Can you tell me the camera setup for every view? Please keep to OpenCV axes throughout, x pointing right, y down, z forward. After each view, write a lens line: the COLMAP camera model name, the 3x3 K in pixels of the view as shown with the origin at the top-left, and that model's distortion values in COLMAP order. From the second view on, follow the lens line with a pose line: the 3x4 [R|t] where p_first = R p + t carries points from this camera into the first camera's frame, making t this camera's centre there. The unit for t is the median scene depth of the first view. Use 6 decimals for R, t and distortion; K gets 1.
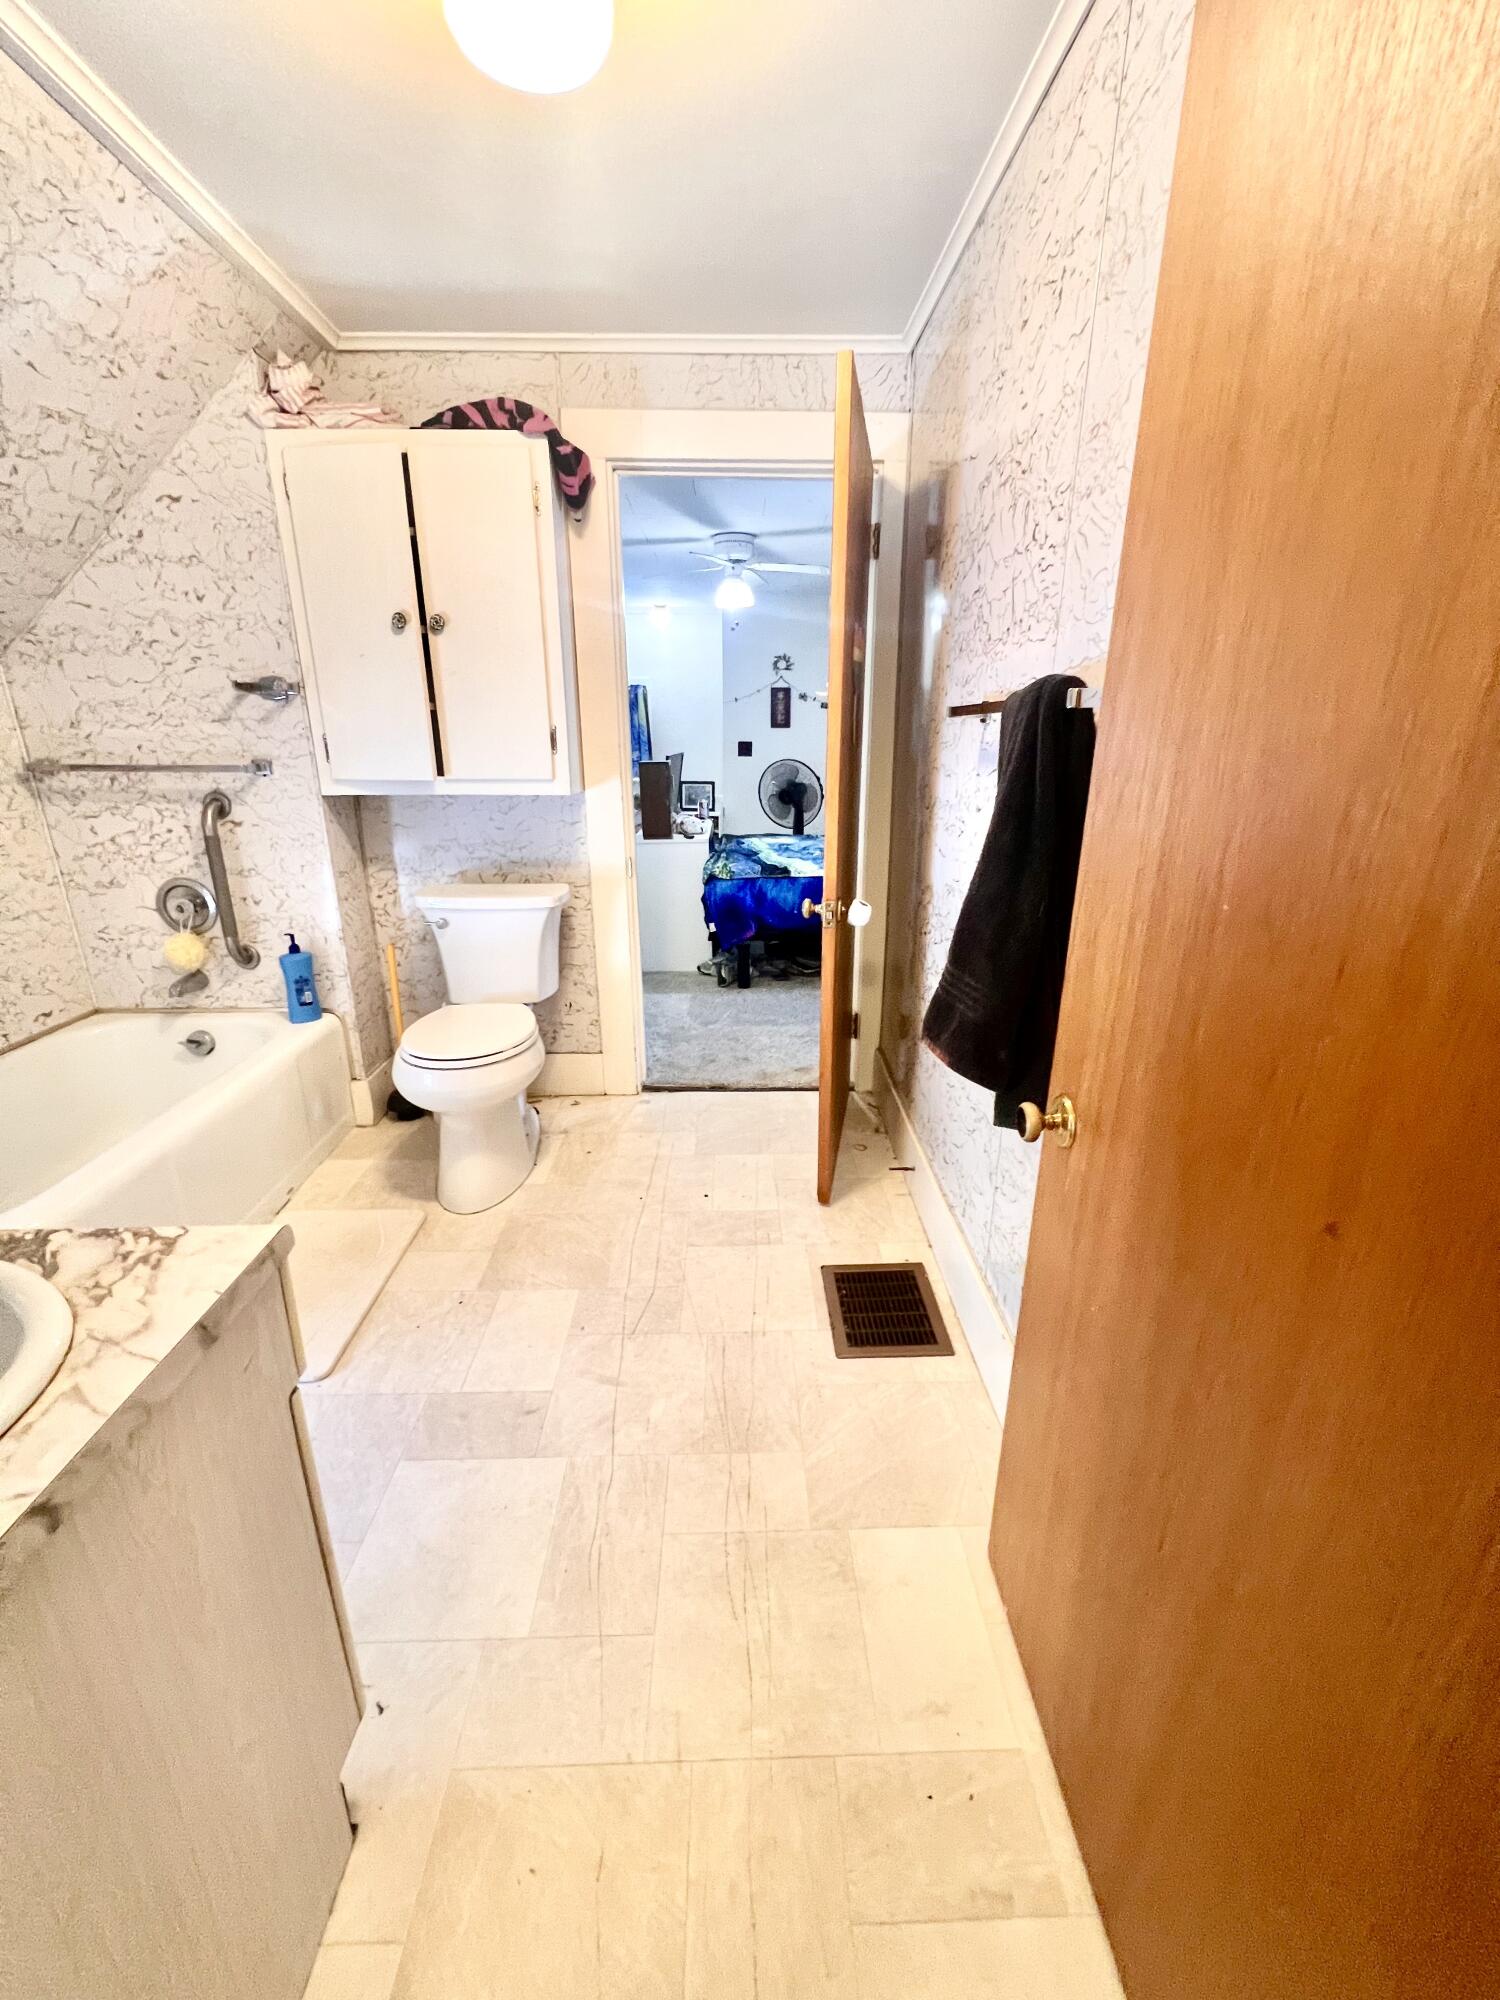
lens RADIAL K [[795.6, 0, 753.2], [0, 795.6, 997.6], [0, 0, 1]] dist [-0.001240, -0.000024]
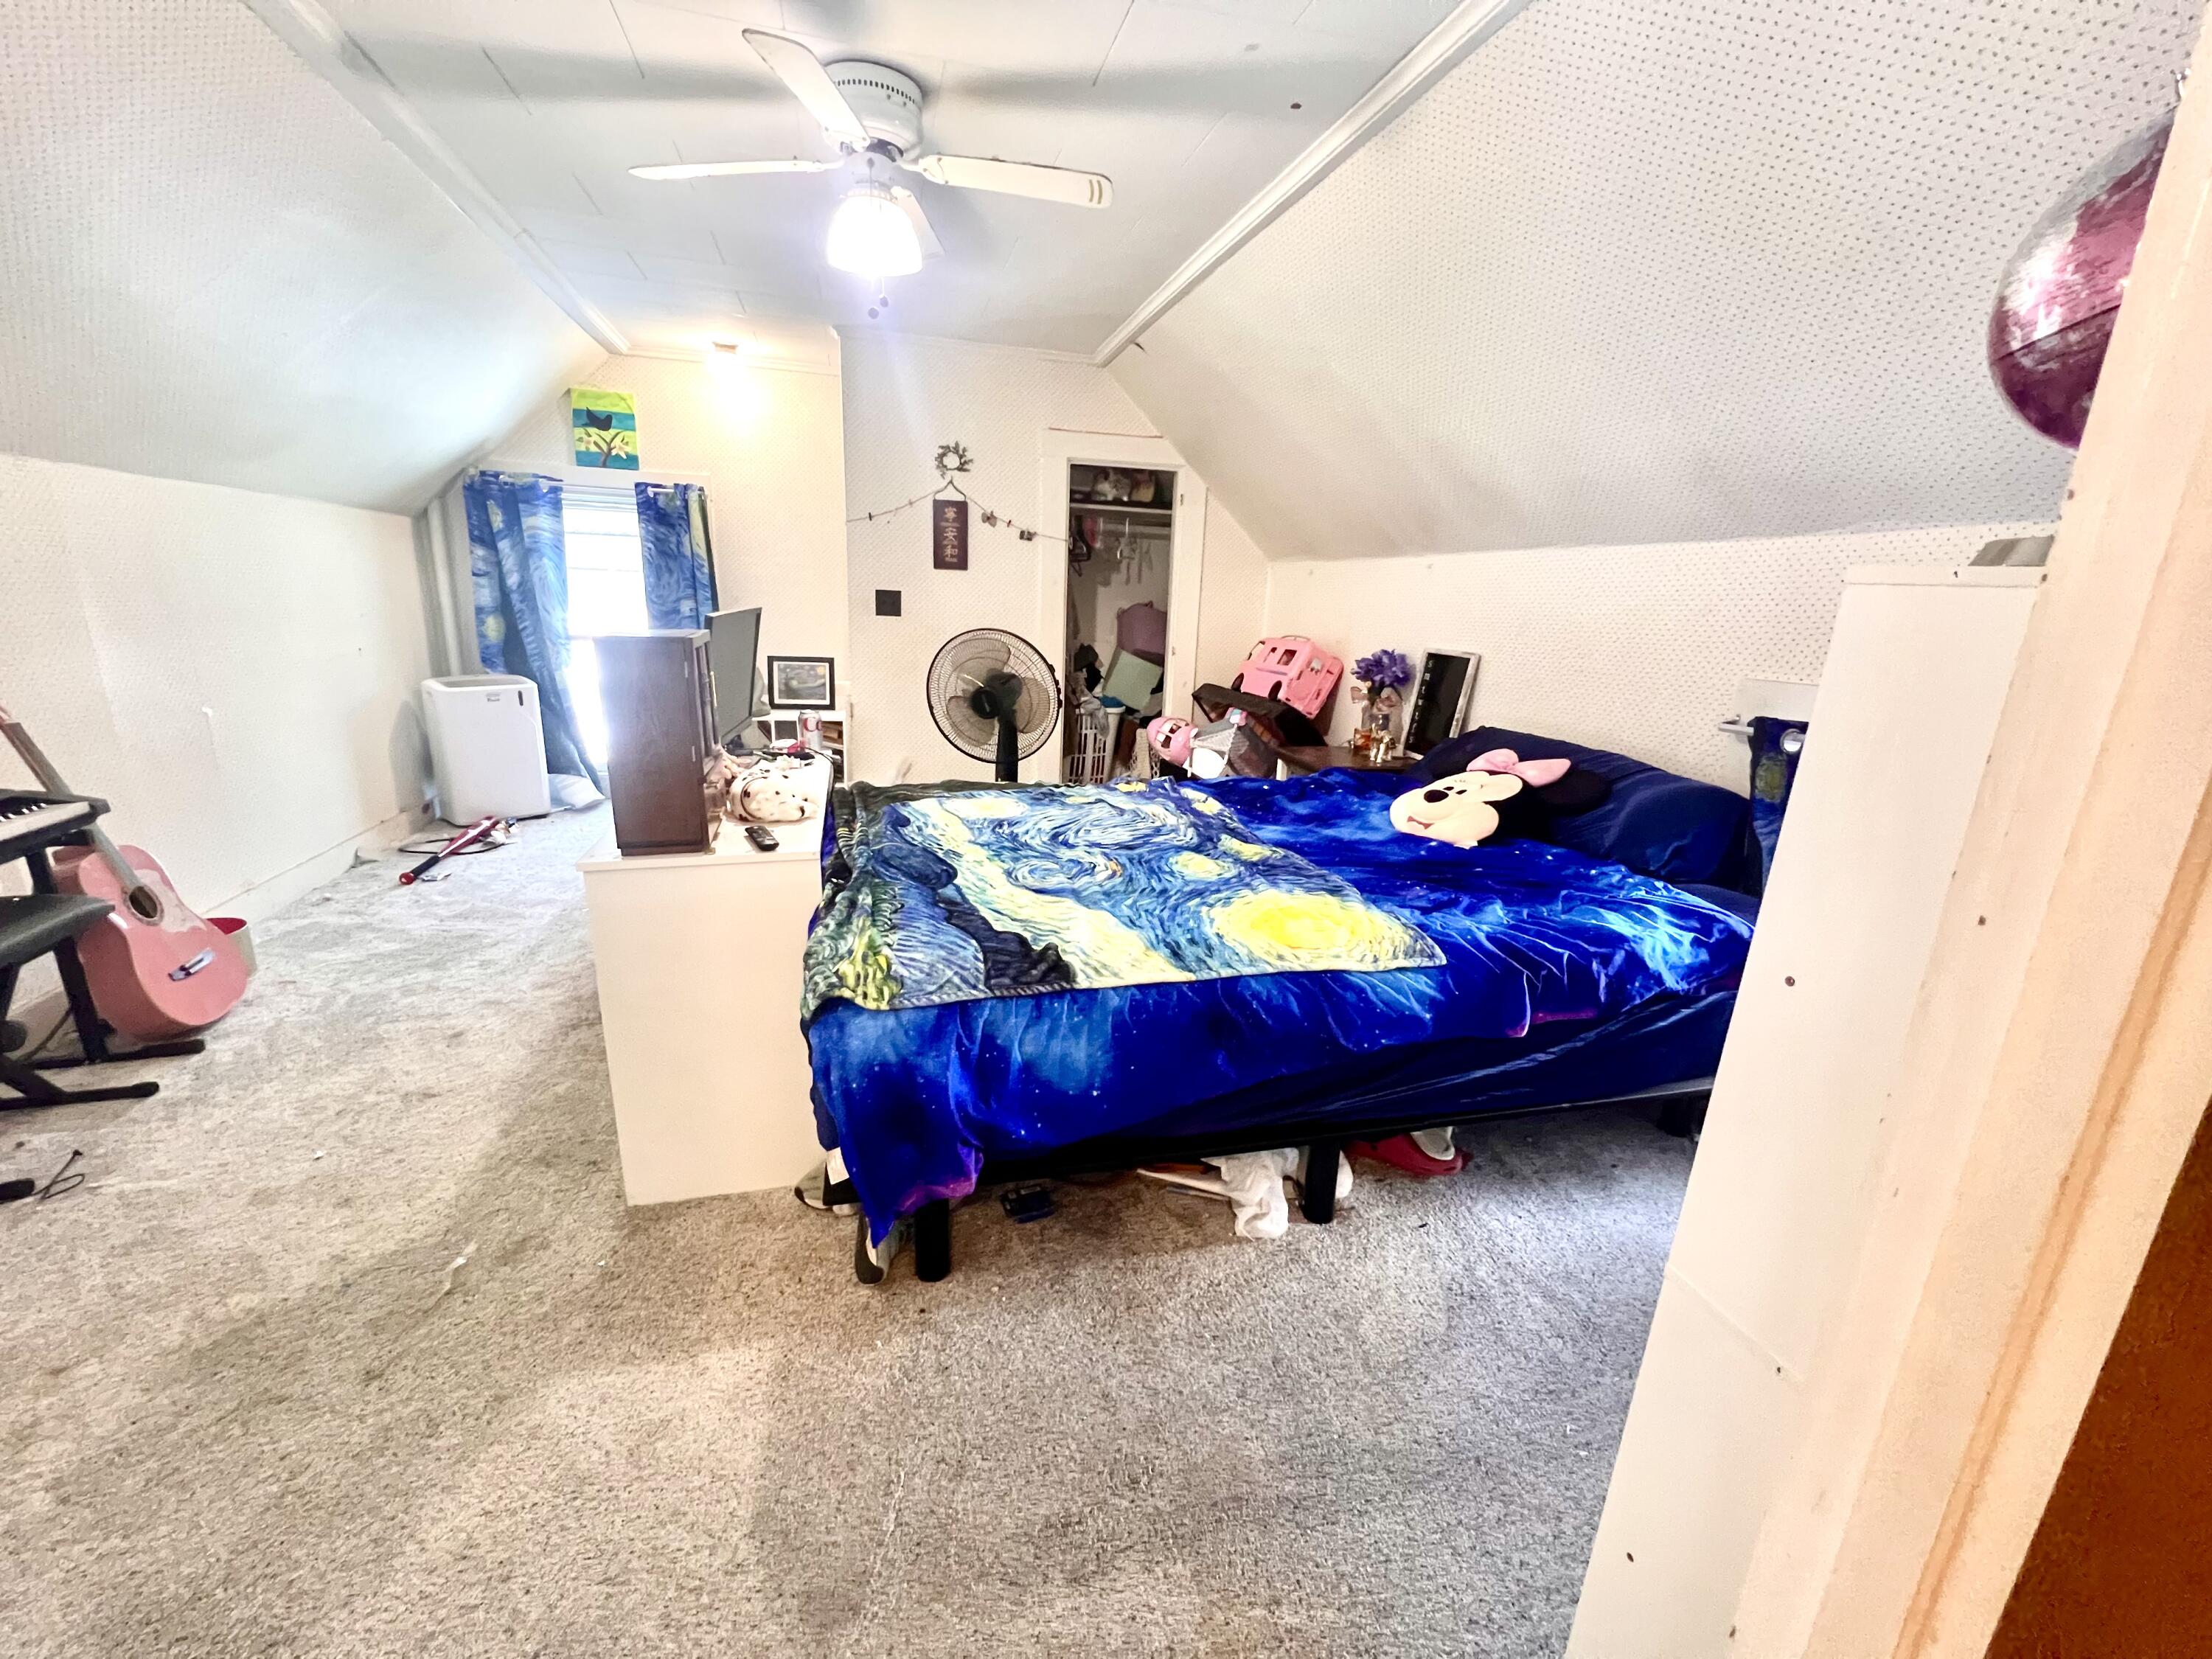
lens RADIAL K [[879.9, 0, 1101.1], [0, 879.9, 825.4], [0, 0, 1]] dist [-0.001240, -0.000024]
pose [[0.969915, -0.019807, 0.242635, -0.022776], [0.034033, 0.997929, -0.054582, -0.144760], [-0.241051, 0.061197, 0.968581, 0.459911]]
